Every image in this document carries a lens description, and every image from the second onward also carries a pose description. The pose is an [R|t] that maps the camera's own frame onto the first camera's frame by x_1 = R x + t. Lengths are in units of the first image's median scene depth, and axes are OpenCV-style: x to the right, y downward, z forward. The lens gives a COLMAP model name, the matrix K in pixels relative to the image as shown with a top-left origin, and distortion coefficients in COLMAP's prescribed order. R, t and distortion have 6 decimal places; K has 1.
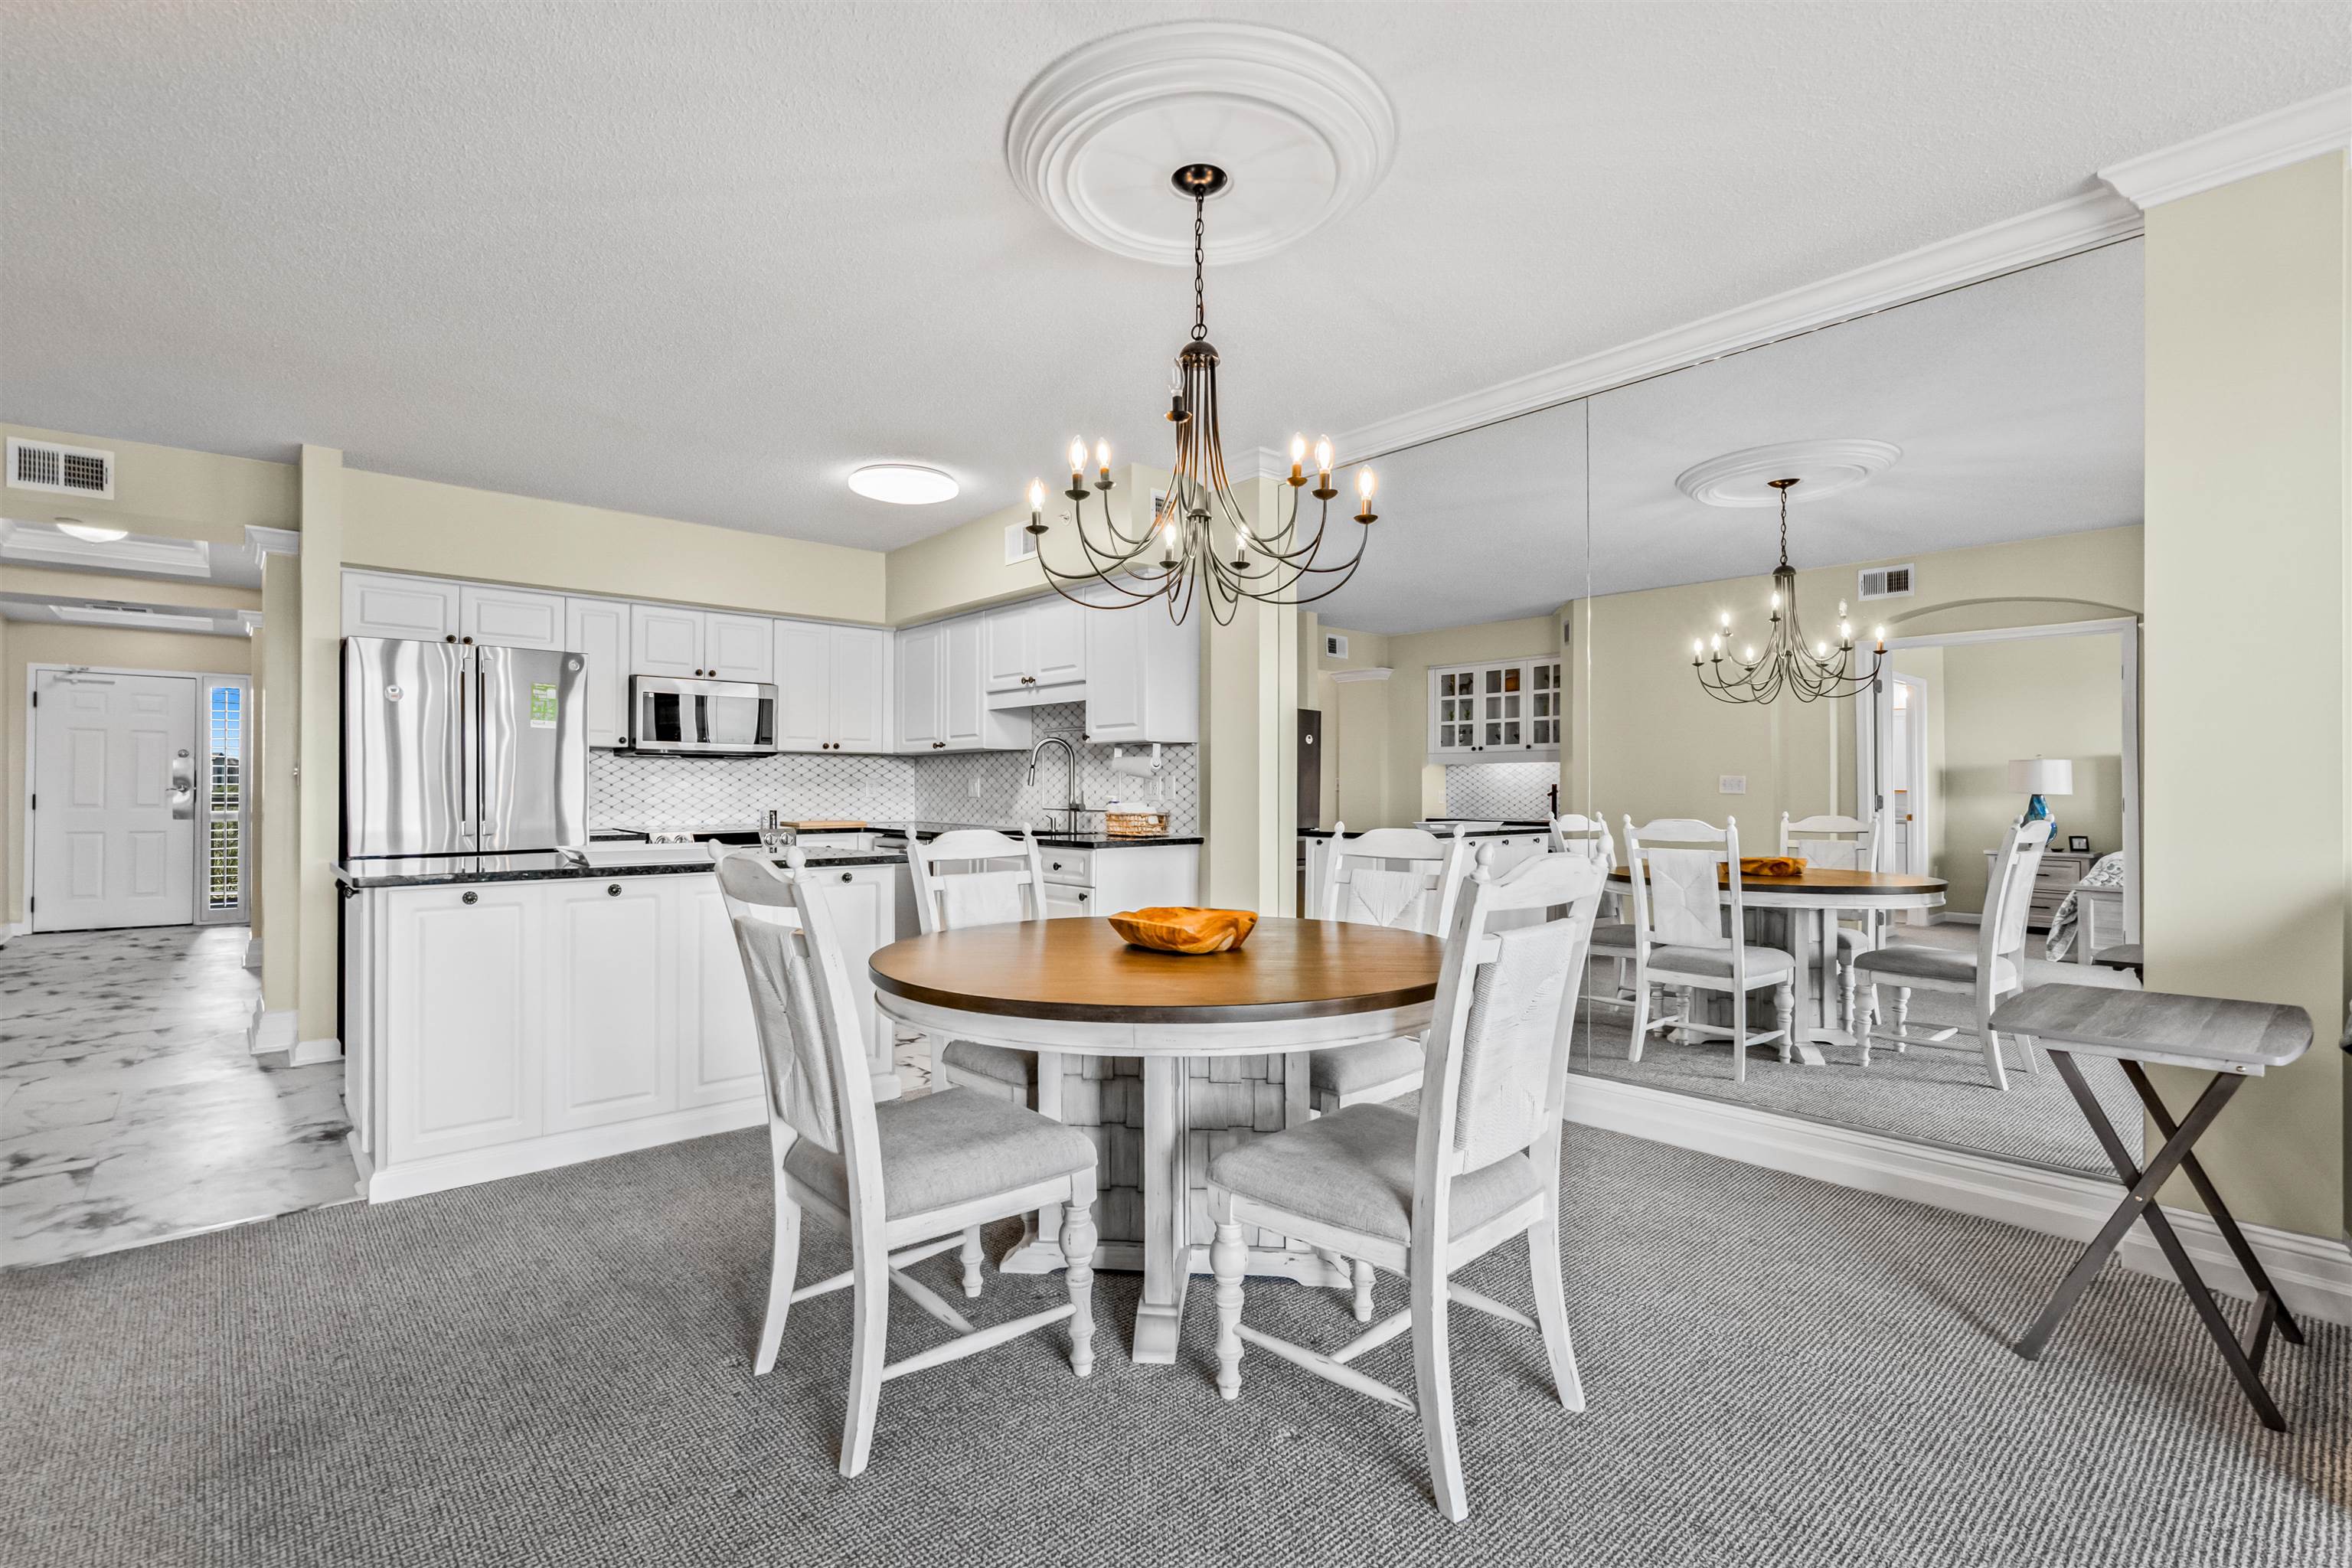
lens RADIAL K [[1076.8, 0, 1162.6], [0, 1076.8, 791.0], [0, 0, 1]] dist [-0.007509, 0.003365]
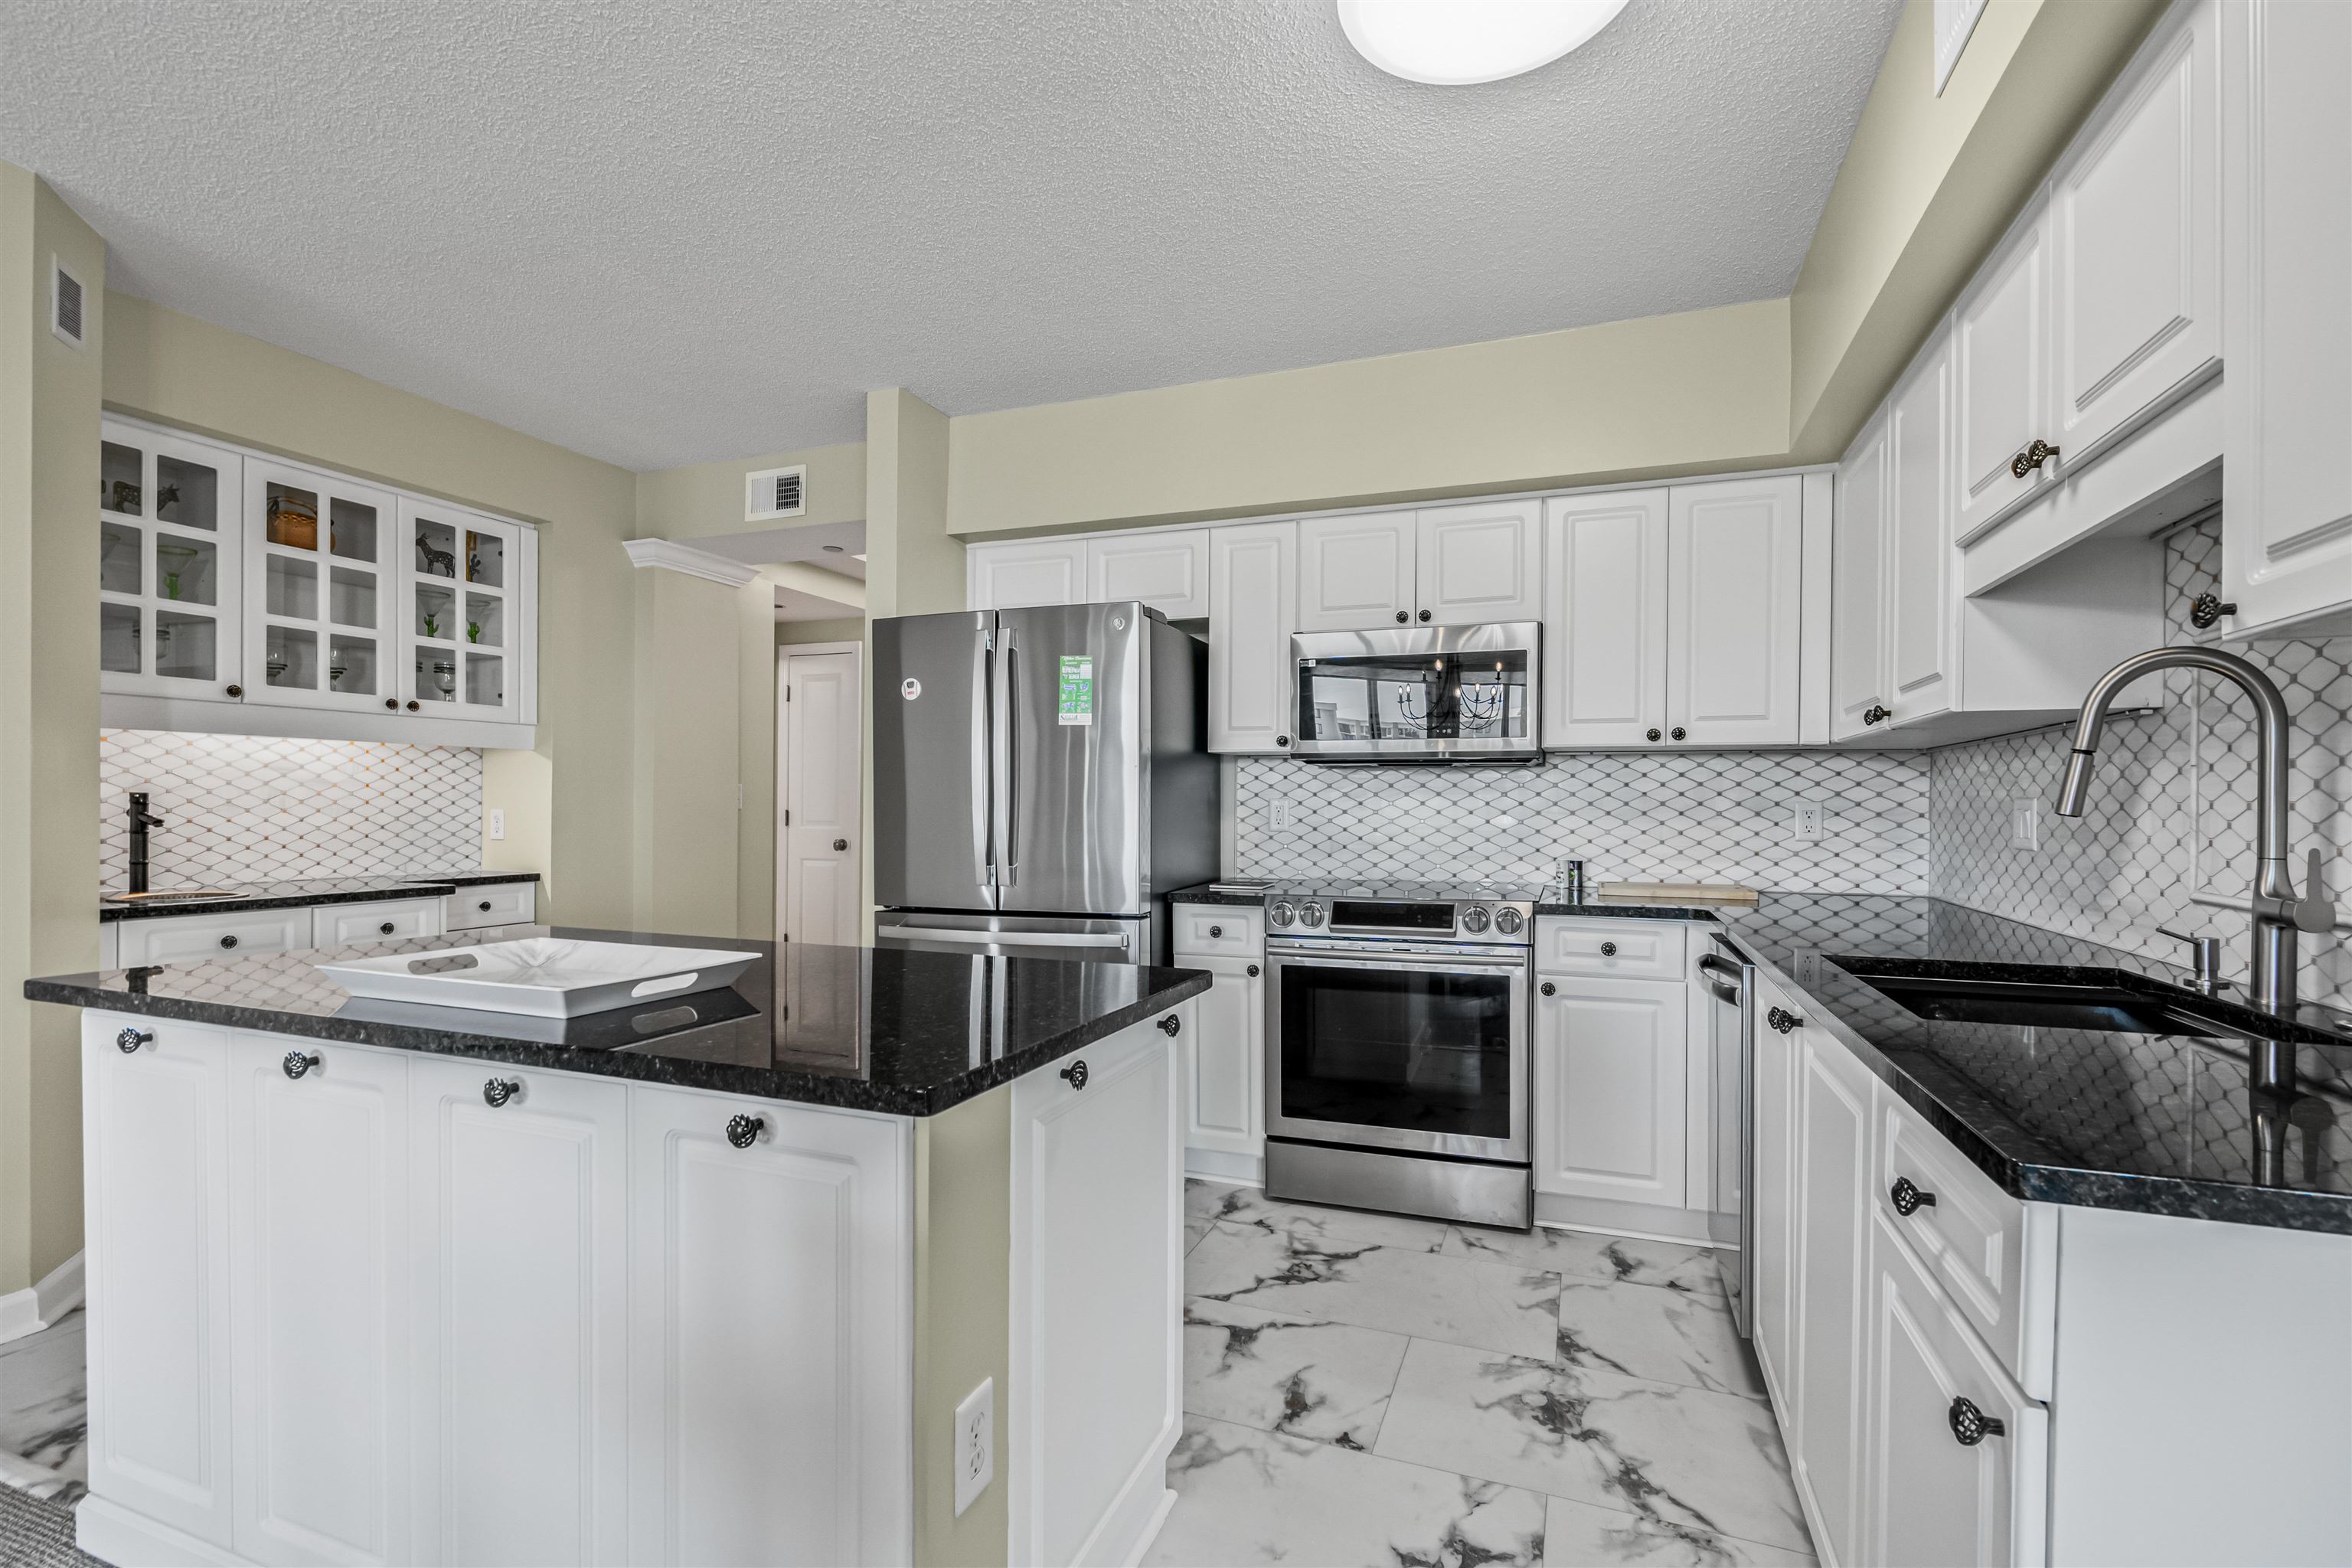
lens RADIAL K [[1076.8, 0, 1173.3], [0, 1076.8, 816.8], [0, 0, 1]] dist [-0.007509, 0.003365]
pose [[0.466110, 0.009780, -0.884673, 0.023246], [-0.005397, 0.999952, 0.008211, -0.008904], [0.884710, 0.000947, 0.466140, 0.708910]]
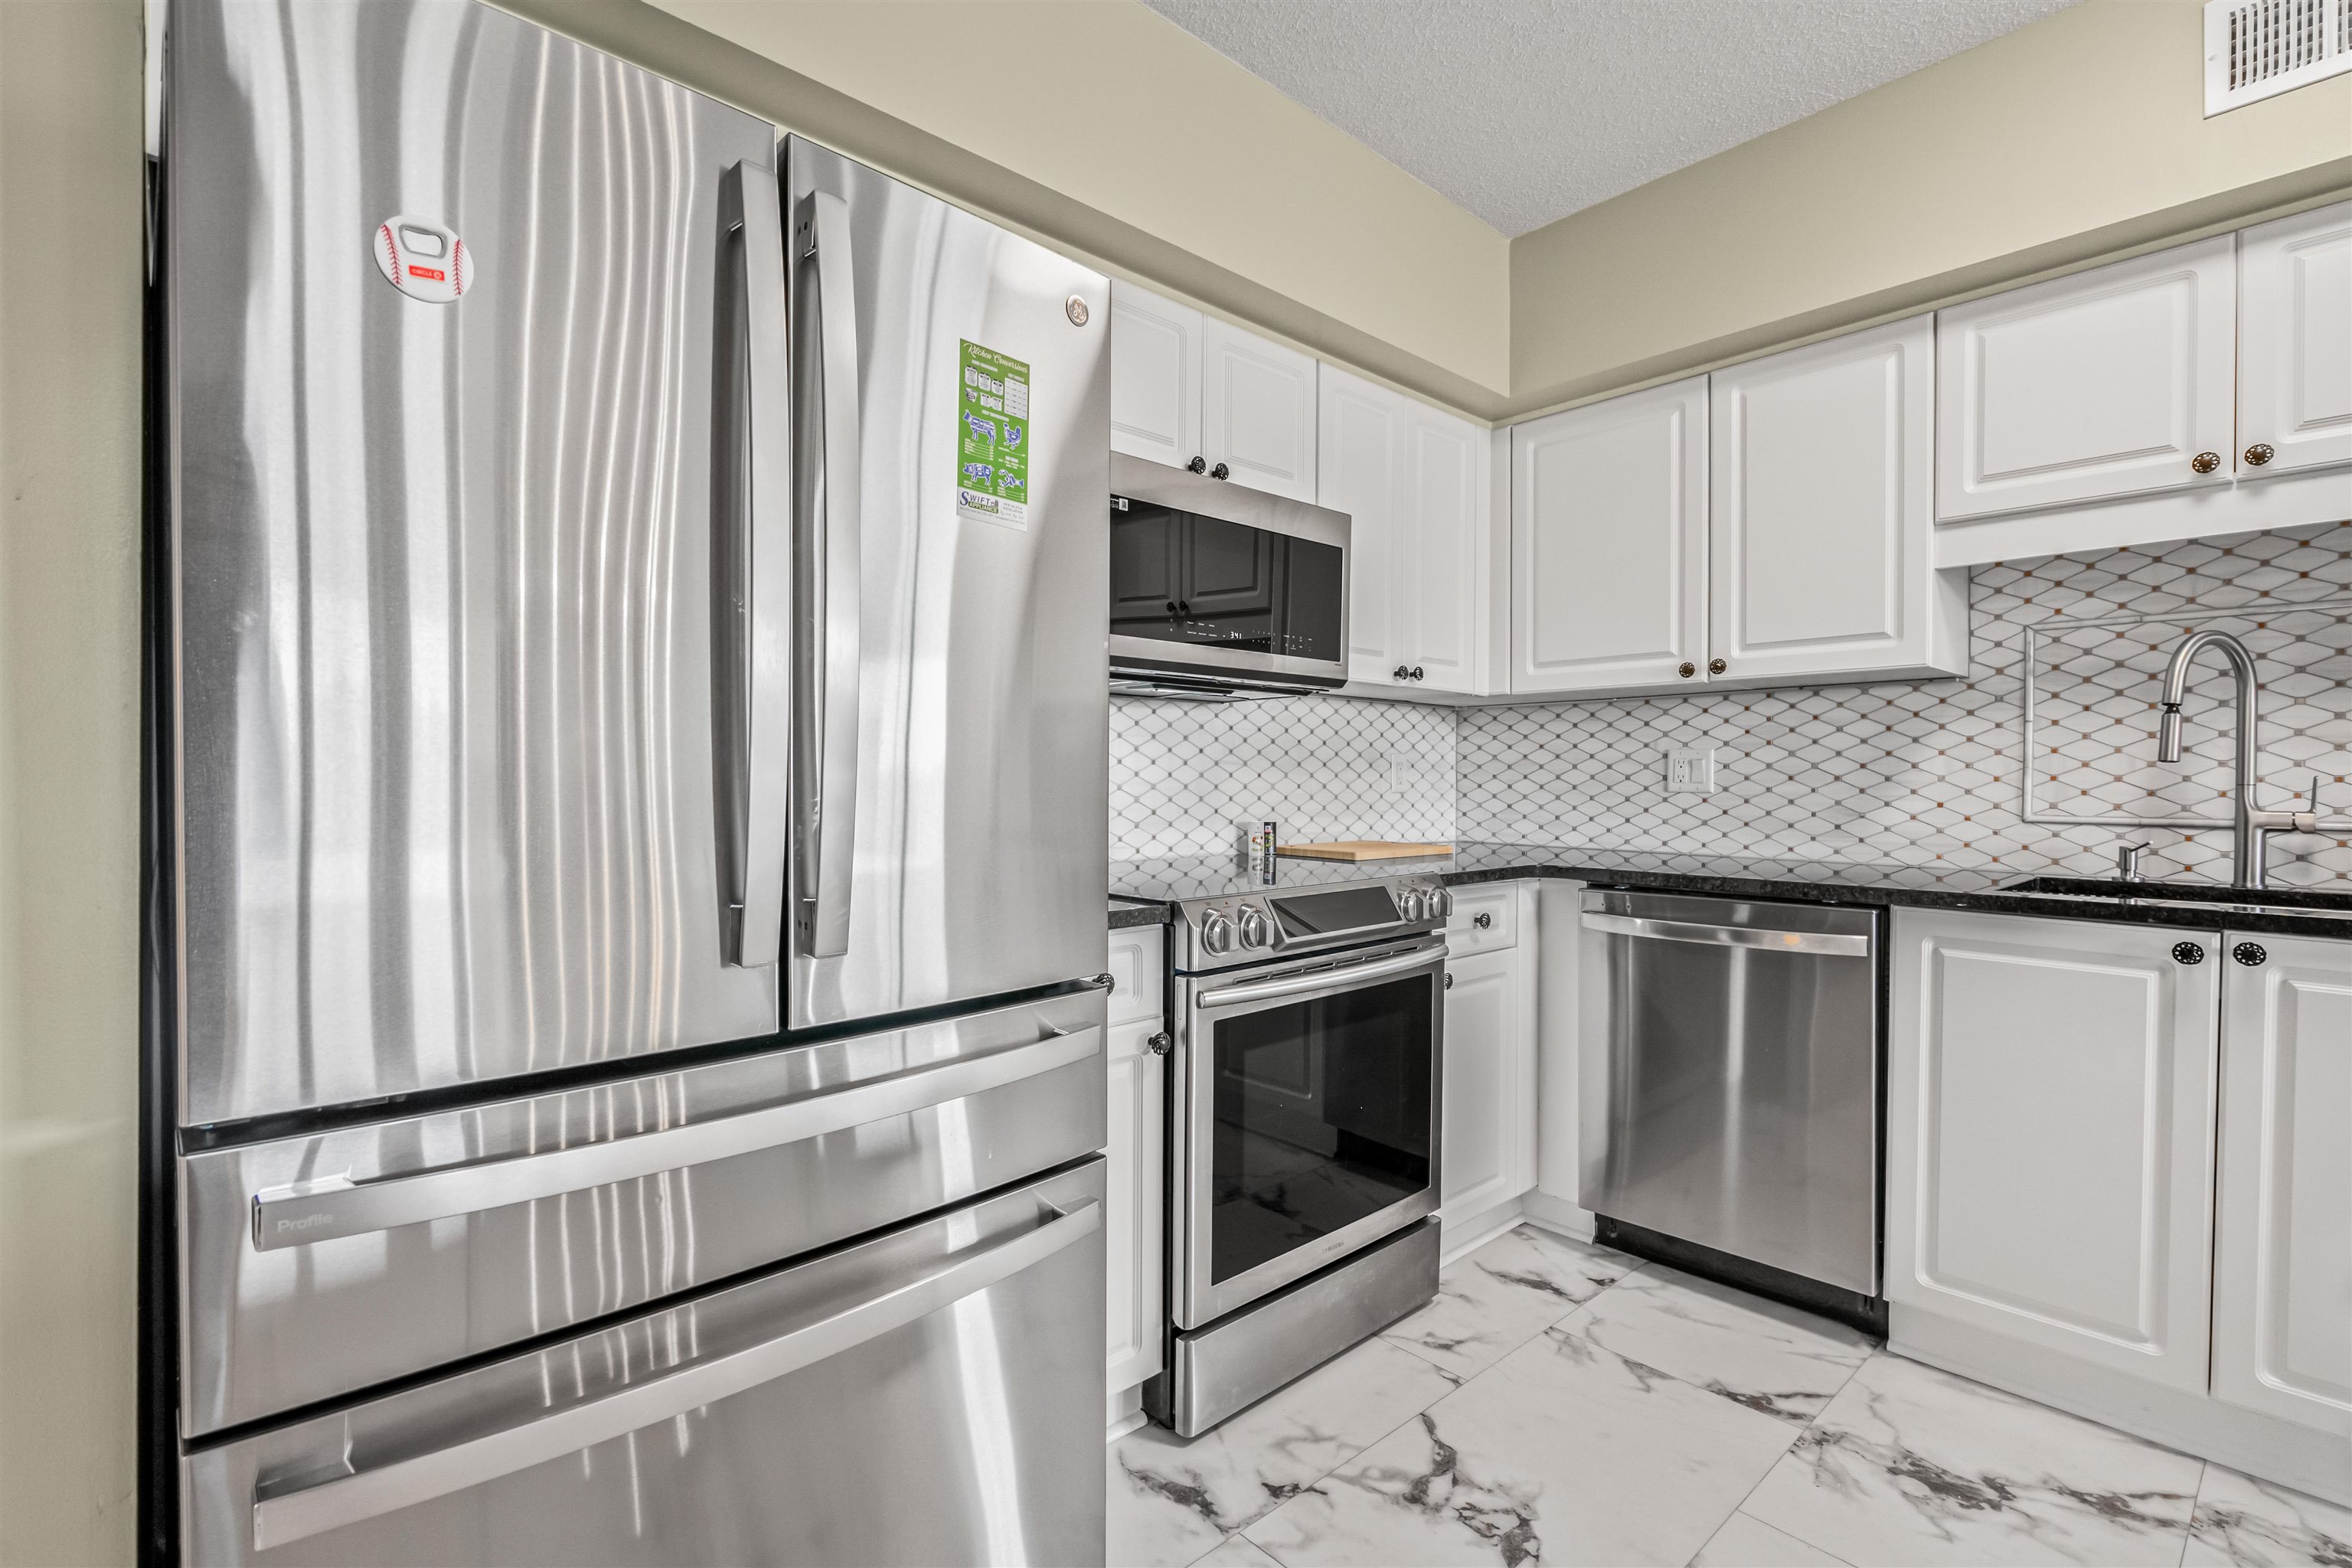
lens RADIAL K [[1076.8, 0, 1156.6], [0, 1076.8, 788.4], [0, 0, 1]] dist [-0.007509, 0.003365]
pose [[0.999897, 0.001010, 0.014343, -0.512213], [-0.001089, 0.999984, 0.005529, 0.002608], [-0.014337, -0.005544, 0.999882, 0.700819]]
